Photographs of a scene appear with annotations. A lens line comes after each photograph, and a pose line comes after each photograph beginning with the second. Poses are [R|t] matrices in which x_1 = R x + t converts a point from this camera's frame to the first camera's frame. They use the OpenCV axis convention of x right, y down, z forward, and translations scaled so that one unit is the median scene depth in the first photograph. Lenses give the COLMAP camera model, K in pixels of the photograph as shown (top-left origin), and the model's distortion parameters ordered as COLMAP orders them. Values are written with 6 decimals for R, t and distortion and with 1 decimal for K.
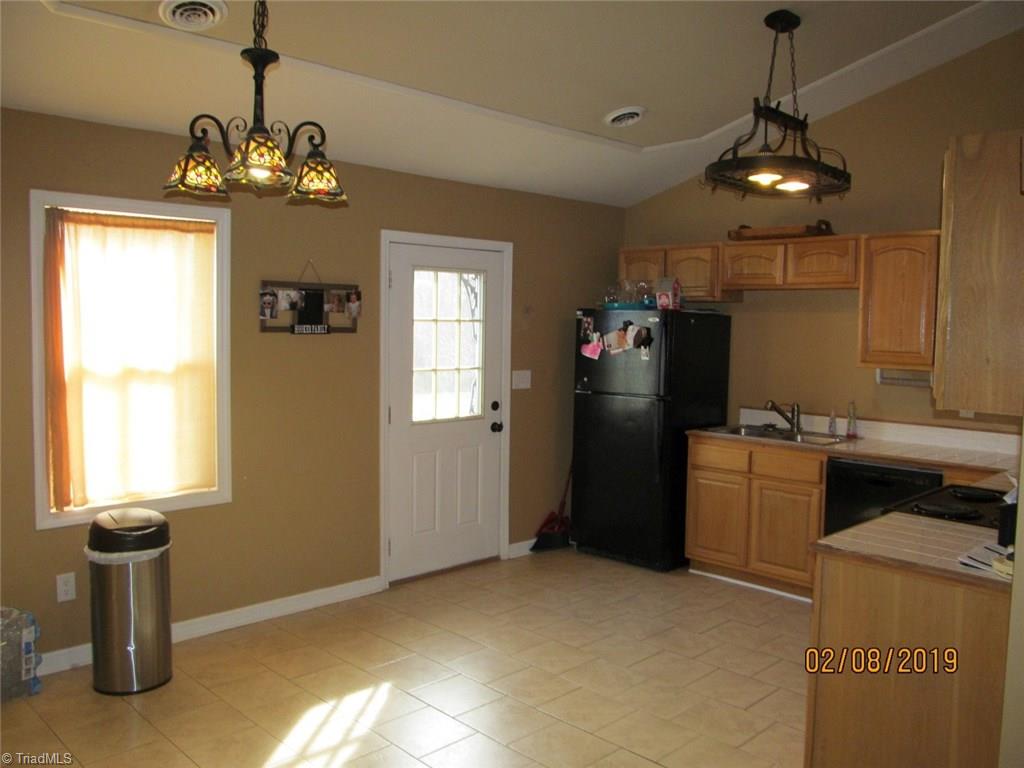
lens RADIAL K [[849.0, 0, 513.0], [0, 849.0, 381.7], [0, 0, 1]] dist [-0.061520, 0.019008]
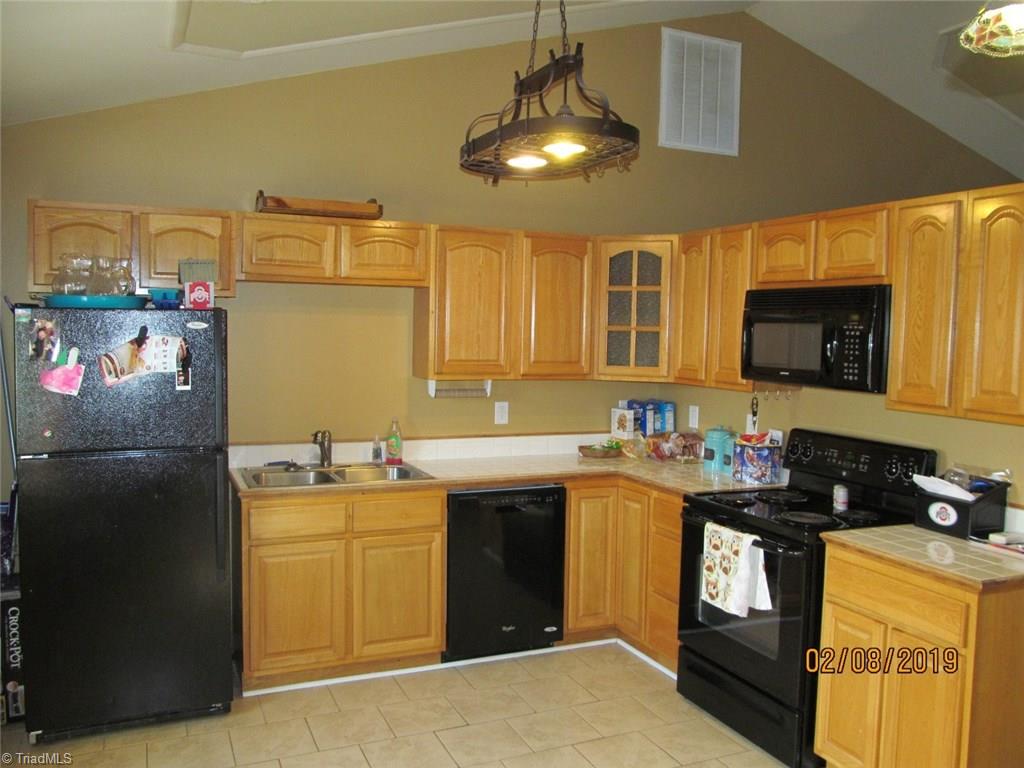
lens RADIAL K [[849.0, 0, 510.6], [0, 849.0, 378.3], [0, 0, 1]] dist [-0.061520, 0.019008]
pose [[0.346482, -0.068141, 0.935579, -0.346957], [0.048708, 0.997320, 0.054599, -0.059154], [-0.936791, 0.026653, 0.348872, 0.591154]]
